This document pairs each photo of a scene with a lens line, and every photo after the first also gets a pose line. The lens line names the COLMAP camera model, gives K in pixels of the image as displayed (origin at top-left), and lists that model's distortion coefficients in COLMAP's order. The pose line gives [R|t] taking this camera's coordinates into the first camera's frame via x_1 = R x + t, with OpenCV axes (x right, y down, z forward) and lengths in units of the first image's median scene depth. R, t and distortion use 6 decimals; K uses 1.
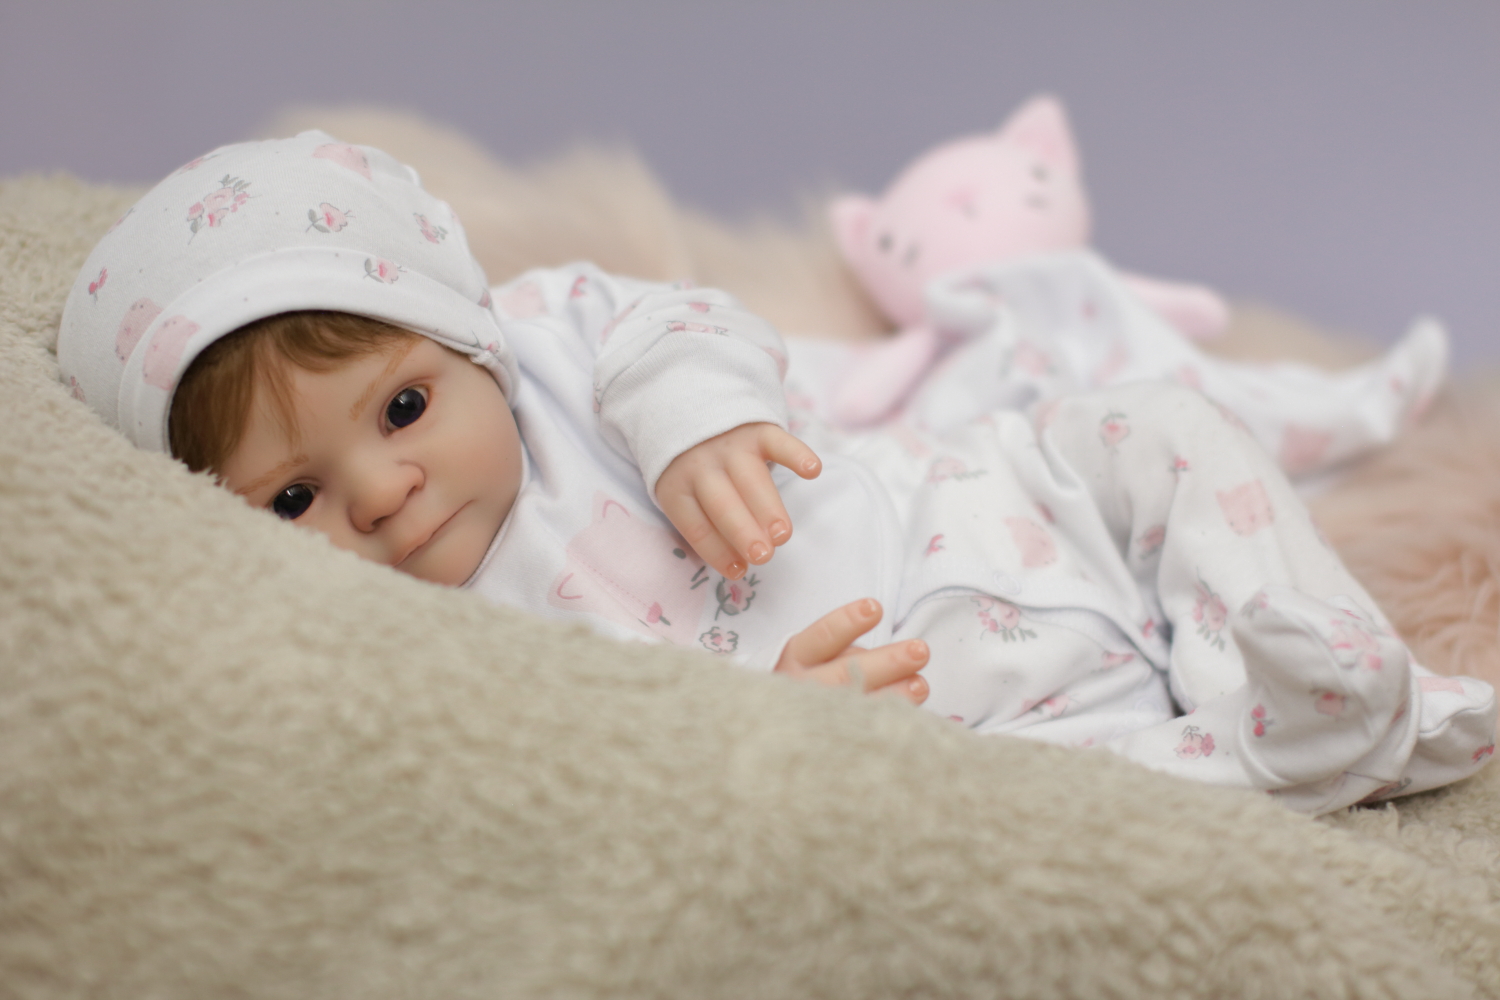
lens RADIAL K [[3328.4, 0, 750.0], [0, 3328.4, 500.0], [0, 0, 1]] dist [-0.152824, 0.058812]
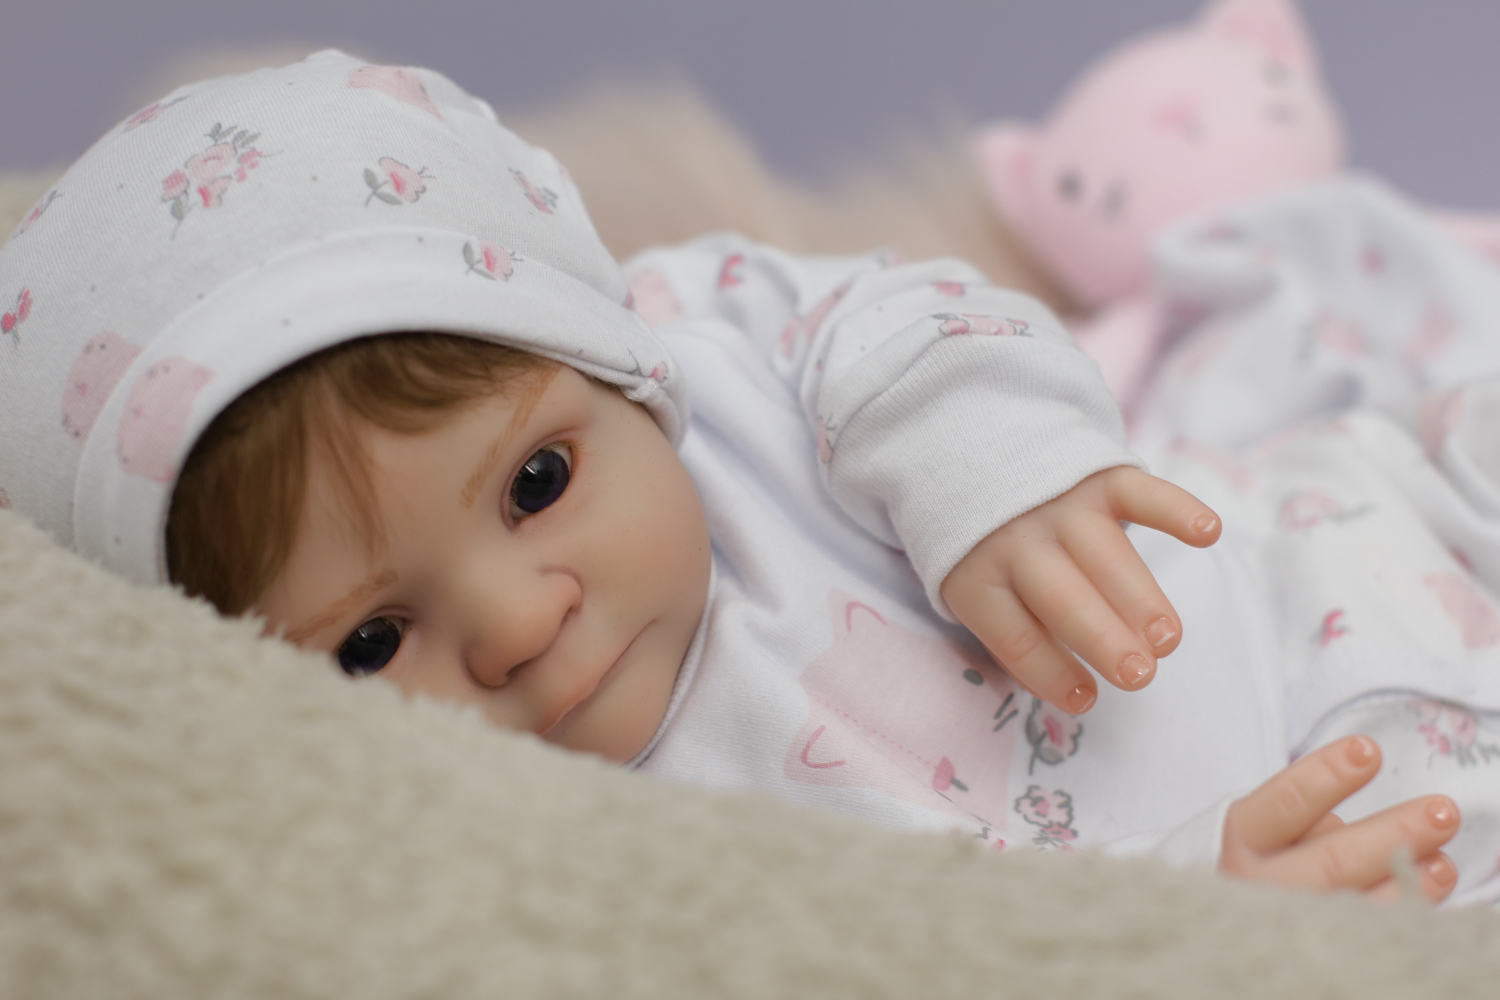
lens RADIAL K [[3434.9, 0, 751.9], [0, 3434.9, 435.8], [0, 0, 1]] dist [-0.163489, 0.273718]
pose [[0.993162, -0.073930, 0.090347, -0.122045], [0.075735, 0.996988, -0.016707, -0.022505], [-0.088840, 0.023436, 0.995770, 0.363790]]
